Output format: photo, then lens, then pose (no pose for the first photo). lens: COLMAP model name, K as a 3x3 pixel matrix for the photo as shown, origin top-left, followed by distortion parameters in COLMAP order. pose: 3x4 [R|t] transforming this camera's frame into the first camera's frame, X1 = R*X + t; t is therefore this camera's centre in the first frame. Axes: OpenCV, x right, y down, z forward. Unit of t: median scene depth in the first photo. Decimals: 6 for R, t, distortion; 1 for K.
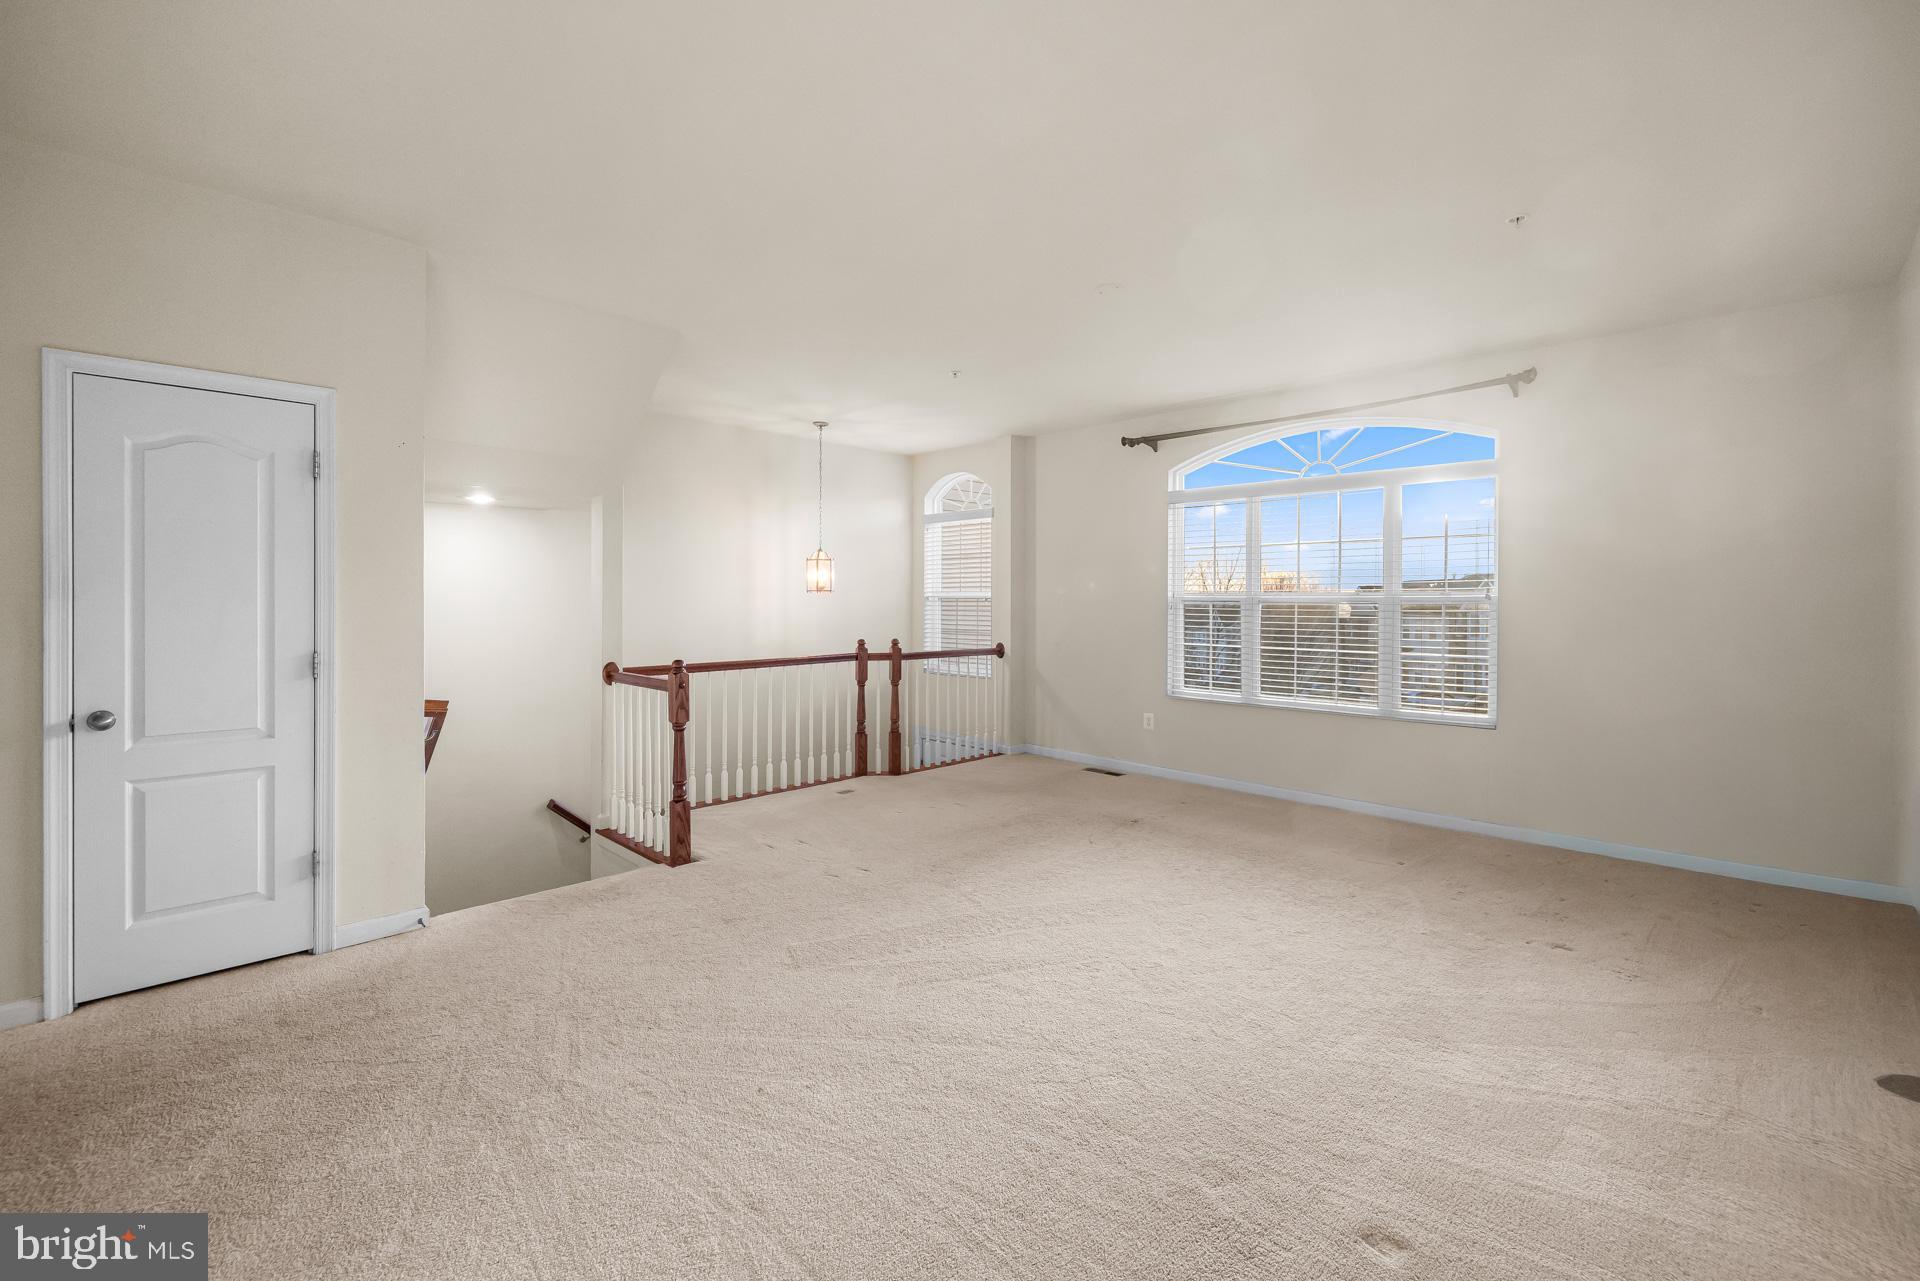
lens RADIAL K [[806.2, 0, 903.1], [0, 806.2, 599.9], [0, 0, 1]] dist [0.000855, 0.000192]
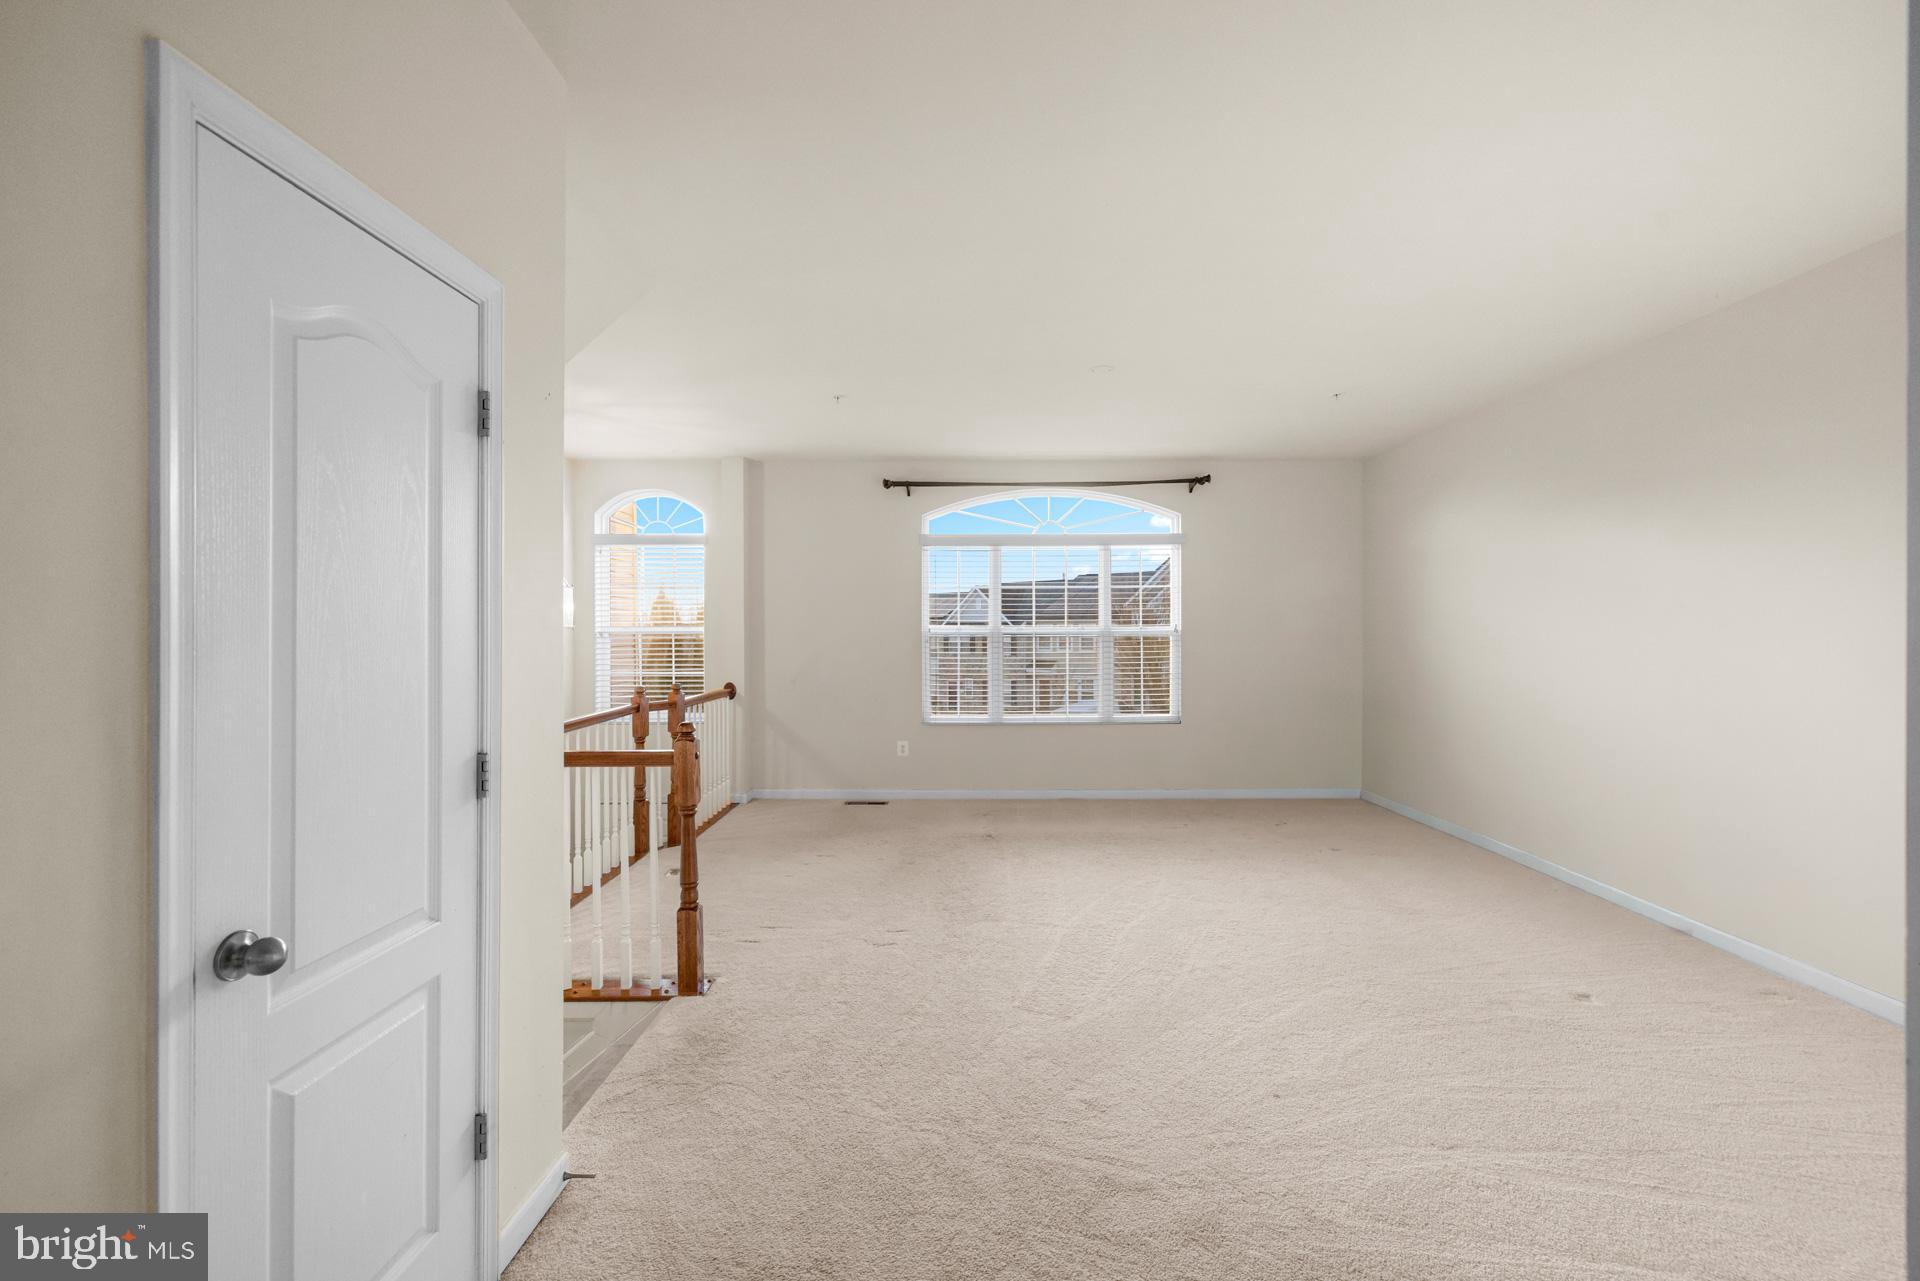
lens RADIAL K [[835.1, 0, 960.9], [0, 835.1, 625.8], [0, 0, 1]] dist [0.001038, -0.000038]
pose [[0.702009, -0.003401, 0.712160, -0.448284], [0.007079, 0.999973, -0.002203, -0.008815], [-0.712132, 0.006588, 0.702014, 0.180049]]
